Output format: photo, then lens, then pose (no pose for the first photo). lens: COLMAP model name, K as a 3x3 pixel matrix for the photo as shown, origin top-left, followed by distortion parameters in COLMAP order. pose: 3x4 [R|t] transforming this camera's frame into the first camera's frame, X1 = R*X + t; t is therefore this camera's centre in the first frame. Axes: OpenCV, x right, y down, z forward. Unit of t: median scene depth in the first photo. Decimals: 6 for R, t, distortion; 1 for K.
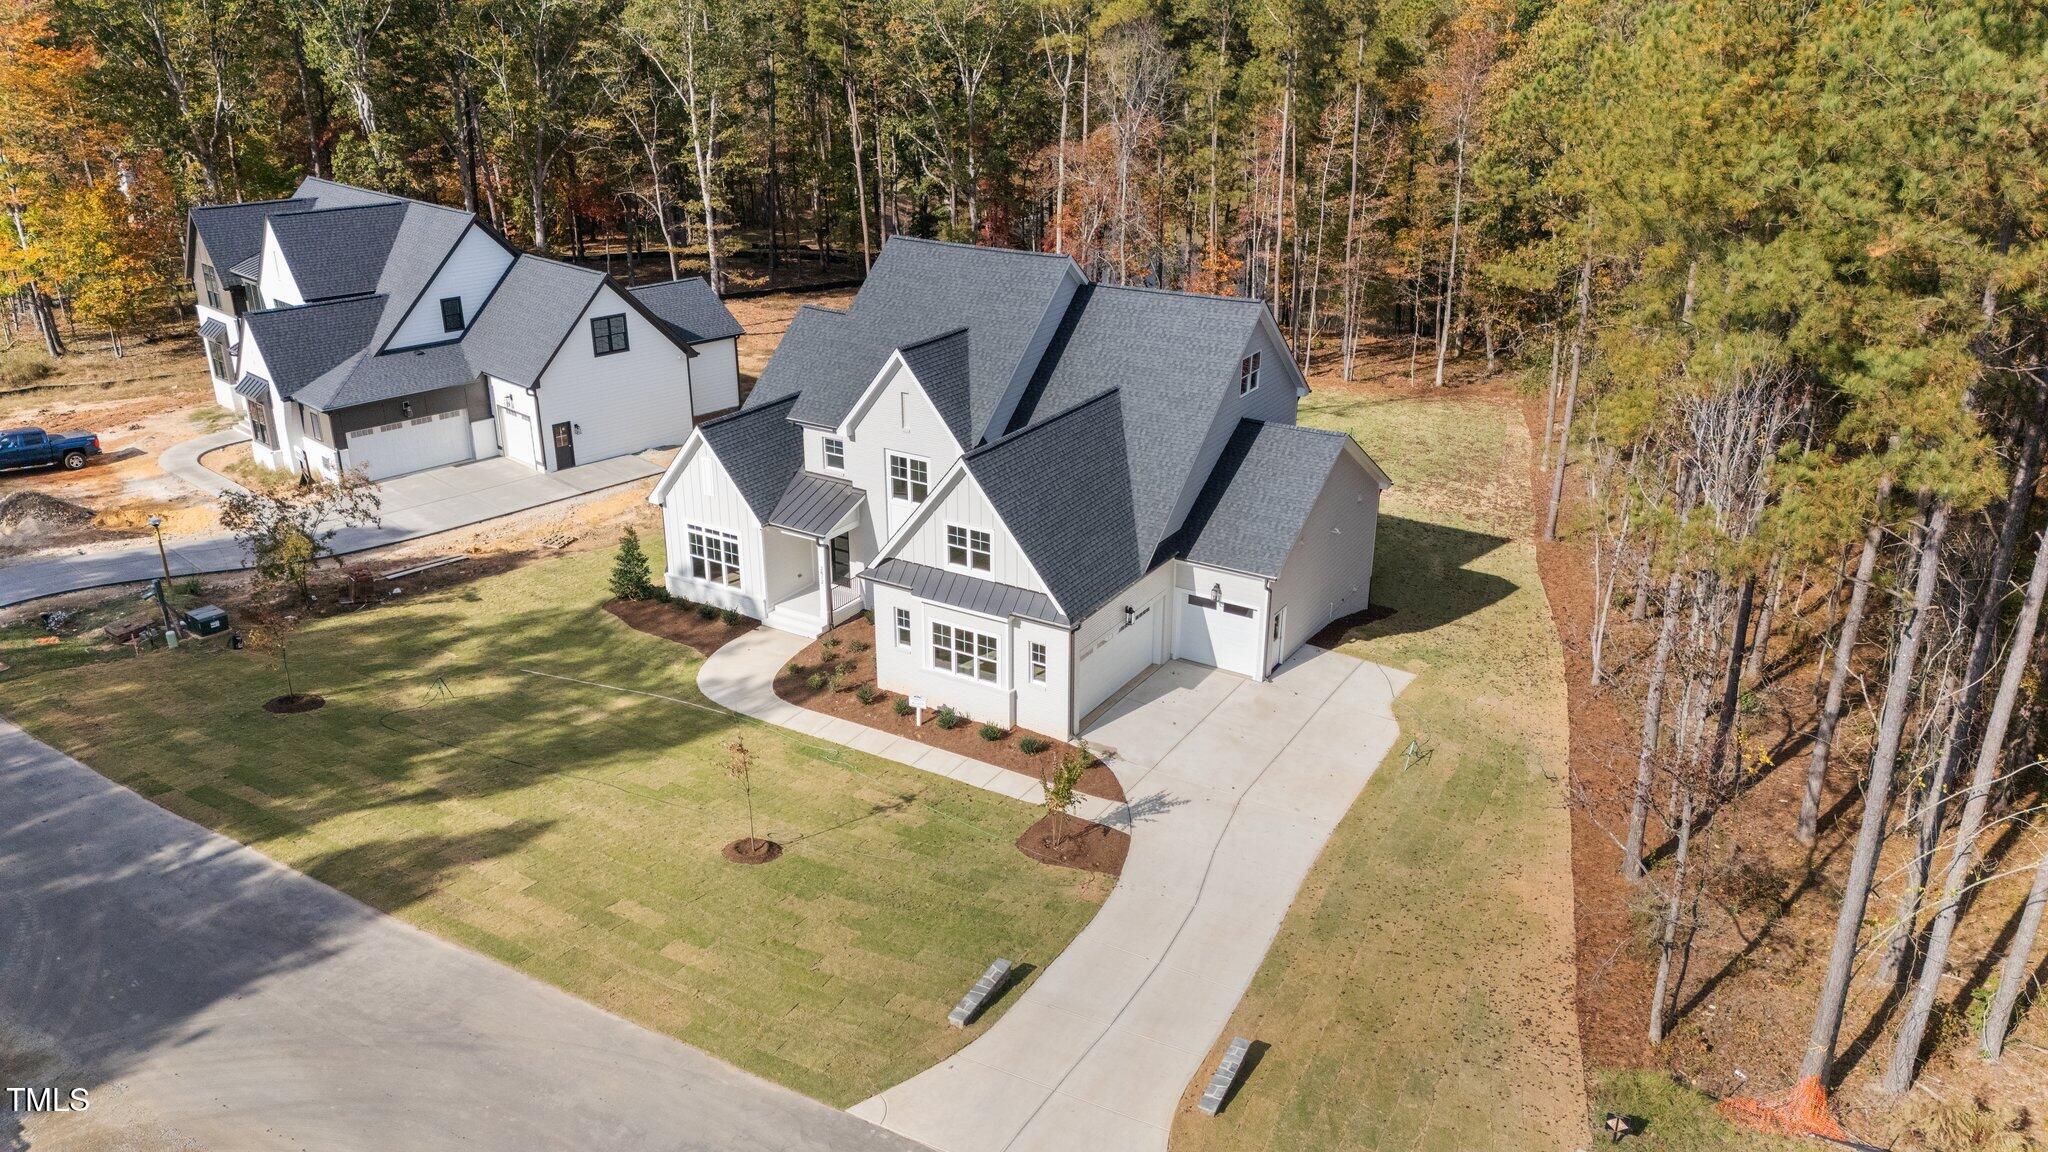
lens RADIAL K [[1543.8, 0, 1024.0], [0, 1543.8, 574.2], [0, 0, 1]] dist [0.044878, -0.001306]
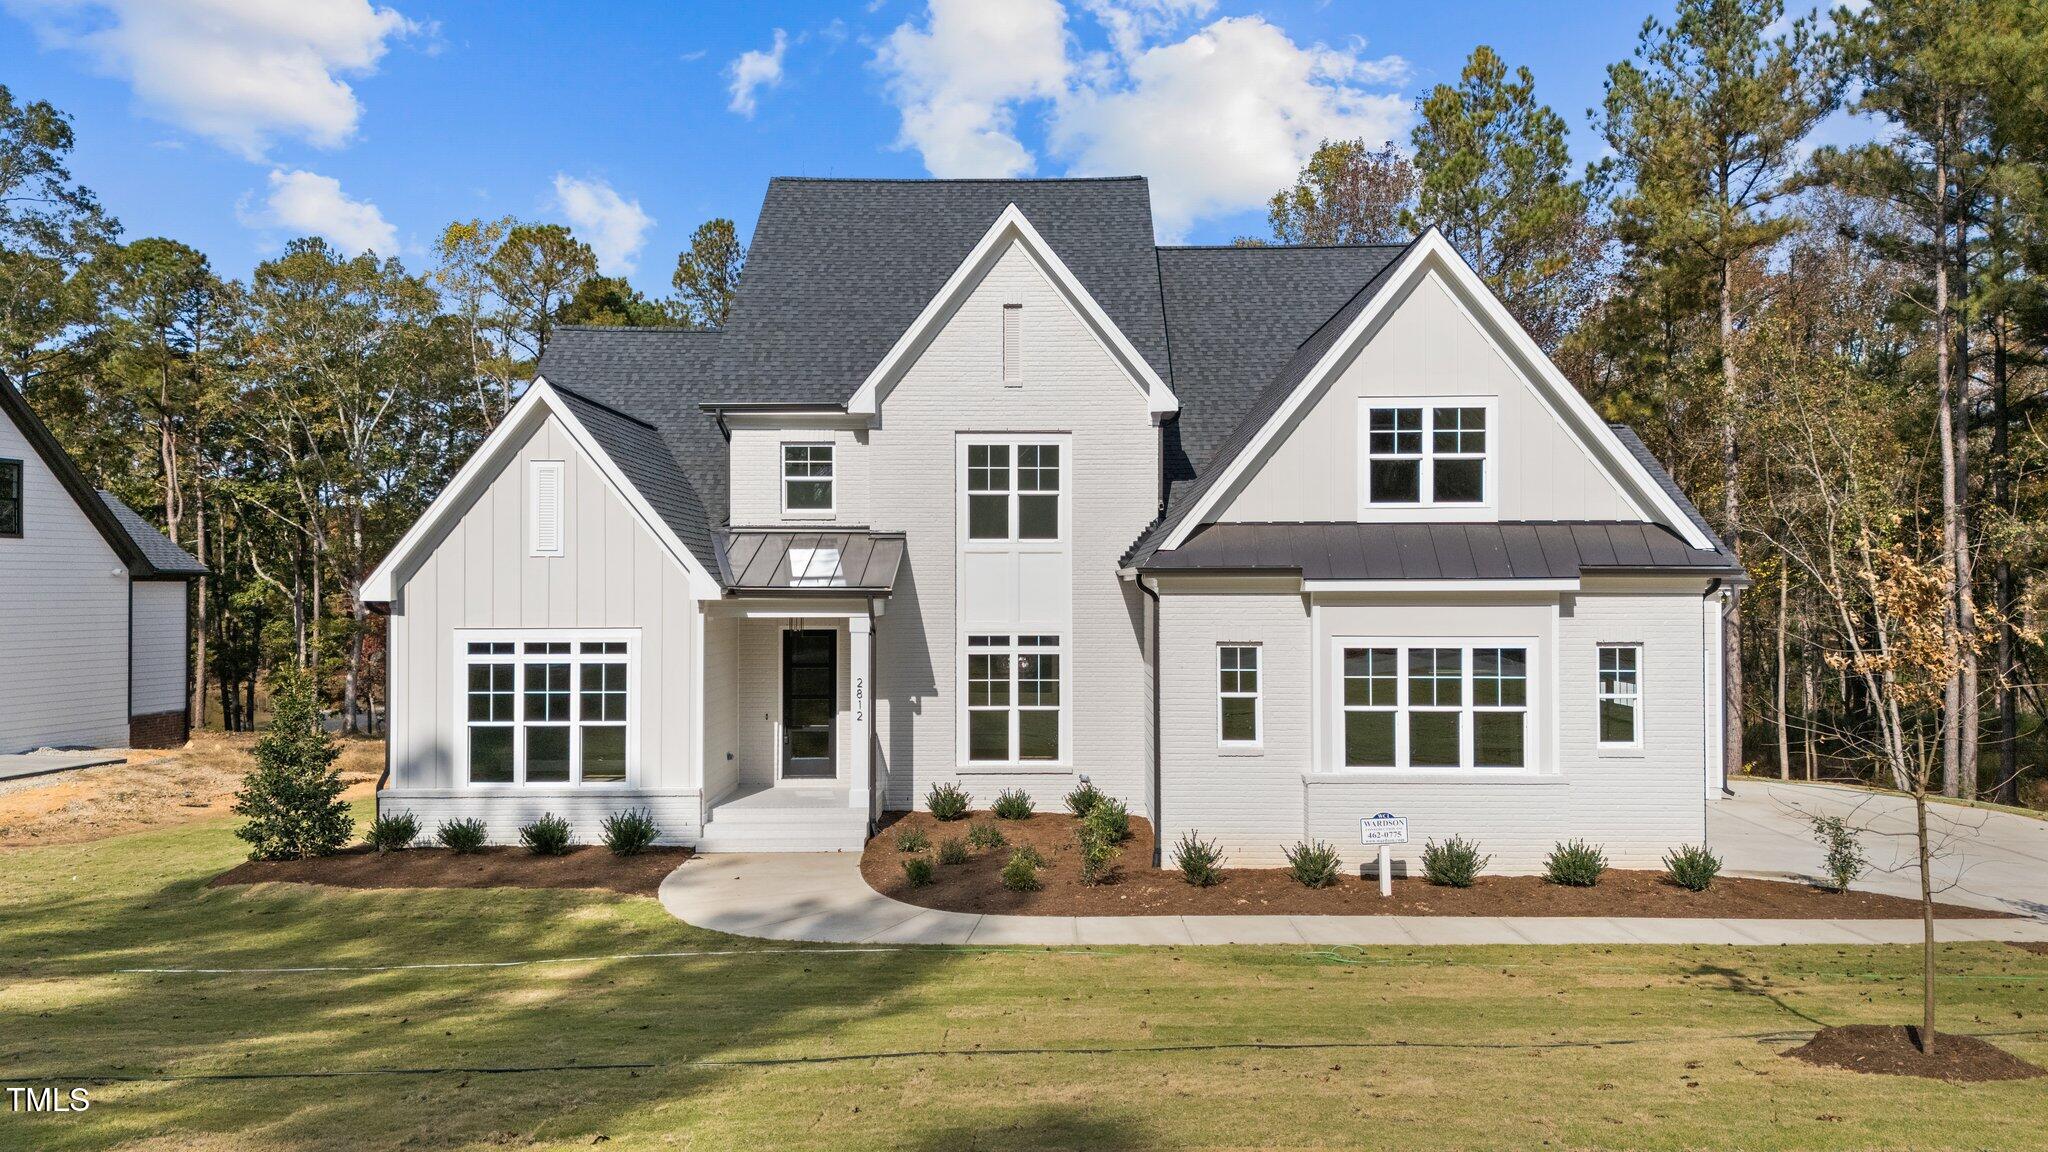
lens RADIAL K [[1543.8, 0, 1024.0], [0, 1543.8, 574.2], [0, 0, 1]] dist [0.044878, -0.001306]
pose [[0.863452, -0.001524, 0.504429, -0.316843], [0.191480, 0.926139, -0.324965, 0.121019], [-0.466676, 0.377179, 0.799968, 0.625718]]
